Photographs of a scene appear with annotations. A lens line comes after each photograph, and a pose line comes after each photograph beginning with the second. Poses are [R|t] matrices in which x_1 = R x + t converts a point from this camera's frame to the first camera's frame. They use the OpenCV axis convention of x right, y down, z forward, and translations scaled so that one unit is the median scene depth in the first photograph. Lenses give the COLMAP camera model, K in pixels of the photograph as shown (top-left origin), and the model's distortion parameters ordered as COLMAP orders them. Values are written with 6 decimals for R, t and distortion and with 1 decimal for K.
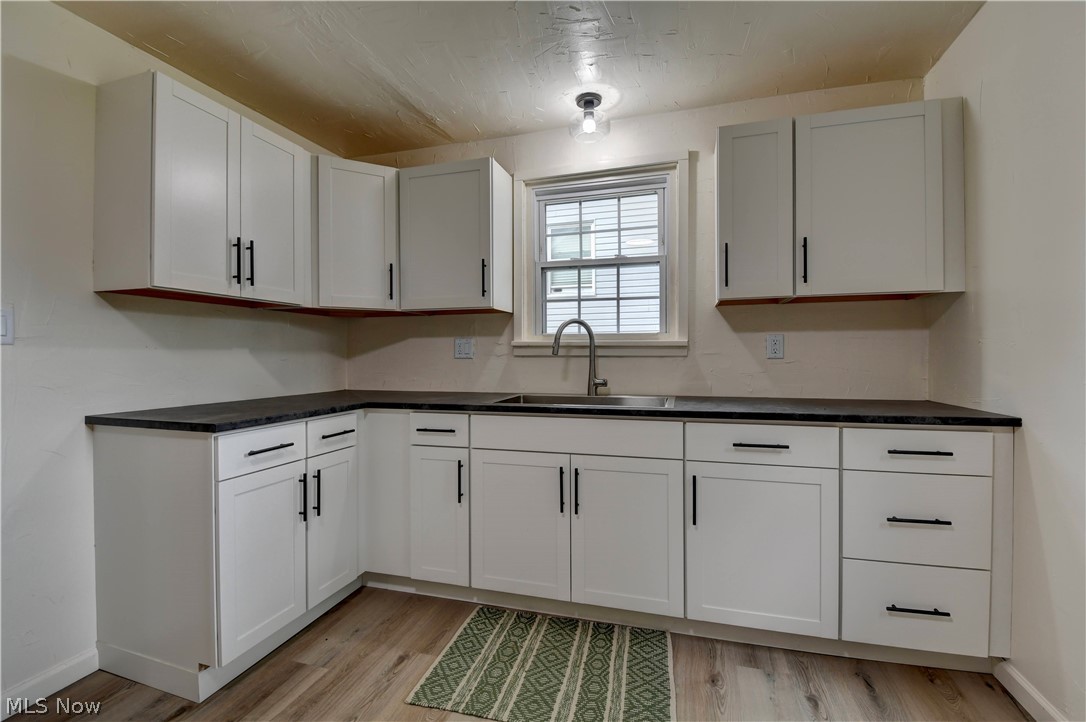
lens RADIAL K [[475.9, 0, 548.4], [0, 475.9, 359.2], [0, 0, 1]] dist [0.000898, -0.013305]
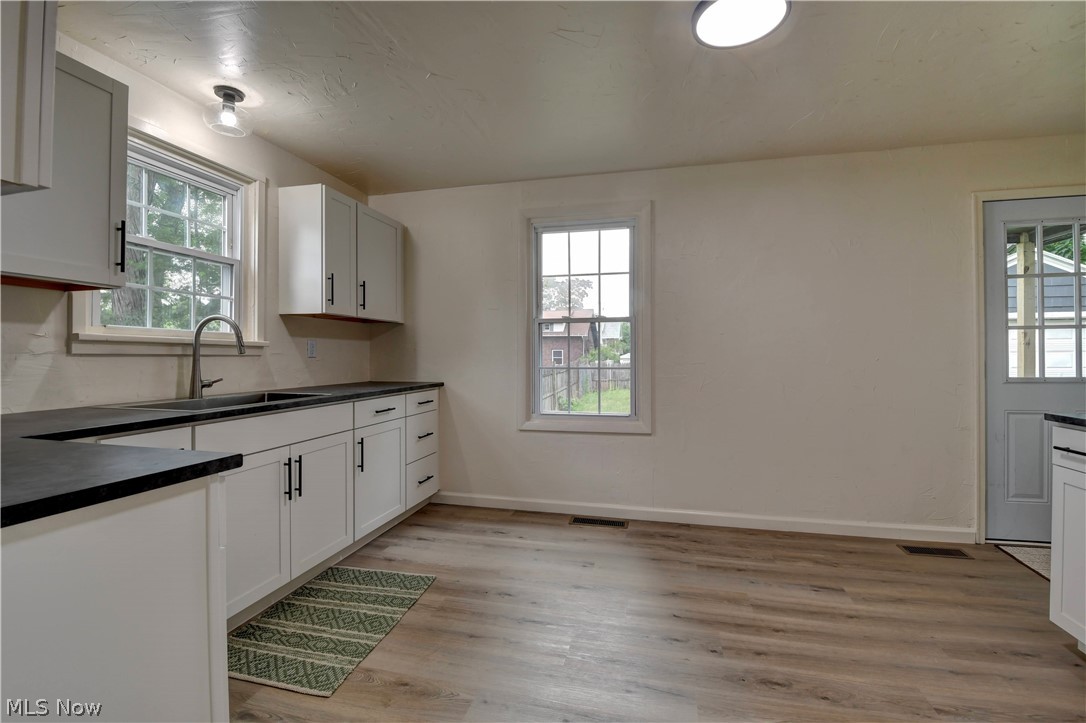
lens RADIAL K [[475.9, 0, 545.0], [0, 475.9, 359.9], [0, 0, 1]] dist [0.000898, -0.013305]
pose [[-0.049156, -0.003979, 0.998783, -1.113258], [0.009024, 0.999949, 0.004428, 0.006187], [-0.998750, 0.009231, -0.049118, 0.489945]]
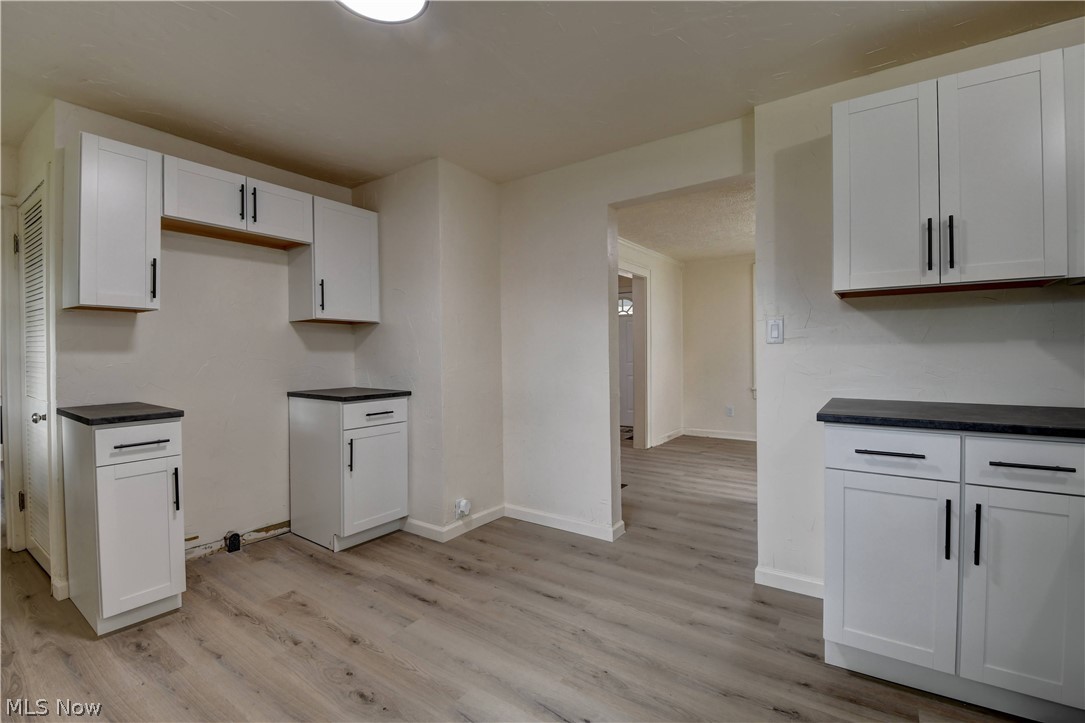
lens RADIAL K [[475.5, 0, 539.5], [0, 475.5, 357.9], [0, 0, 1]] dist [0.000898, -0.013305]
pose [[-0.326791, 0.020712, -0.944870, 0.445249], [0.004399, 0.999782, 0.020394, -0.015453], [0.945086, 0.002508, -0.326811, 0.609479]]
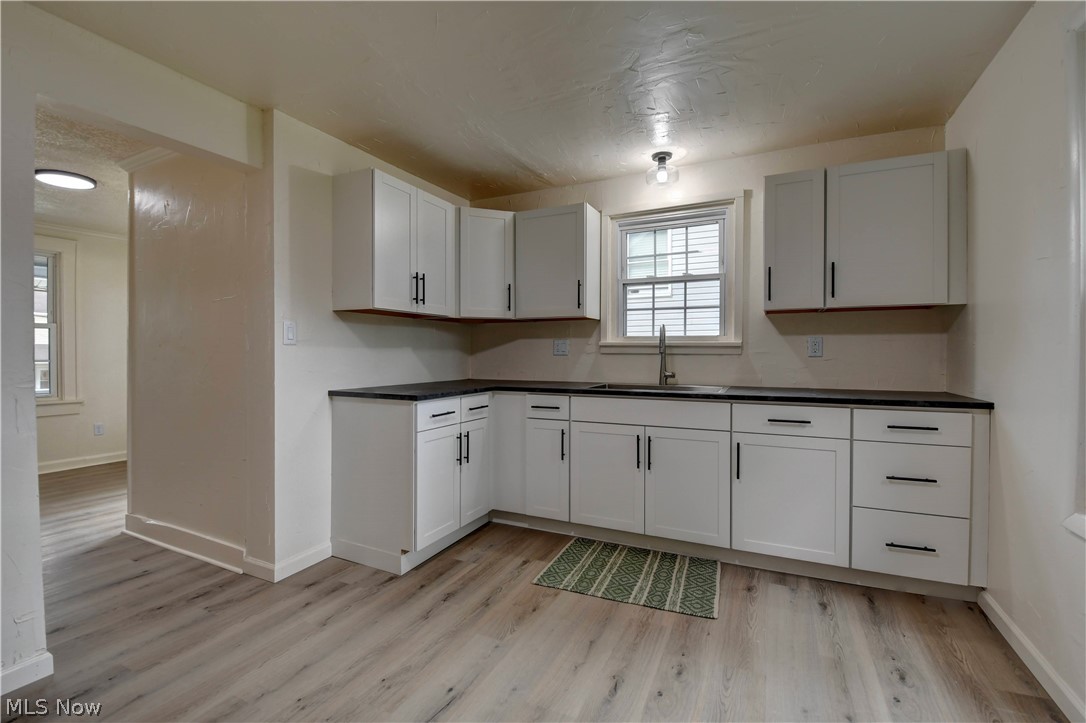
lens RADIAL K [[475.9, 0, 546.3], [0, 475.9, 360.1], [0, 0, 1]] dist [0.000898, -0.013305]
pose [[0.987082, 0.007688, -0.160033, -0.017334], [-0.006480, 0.999946, 0.008067, 0.002212], [0.160086, -0.006926, 0.987079, -0.403734]]
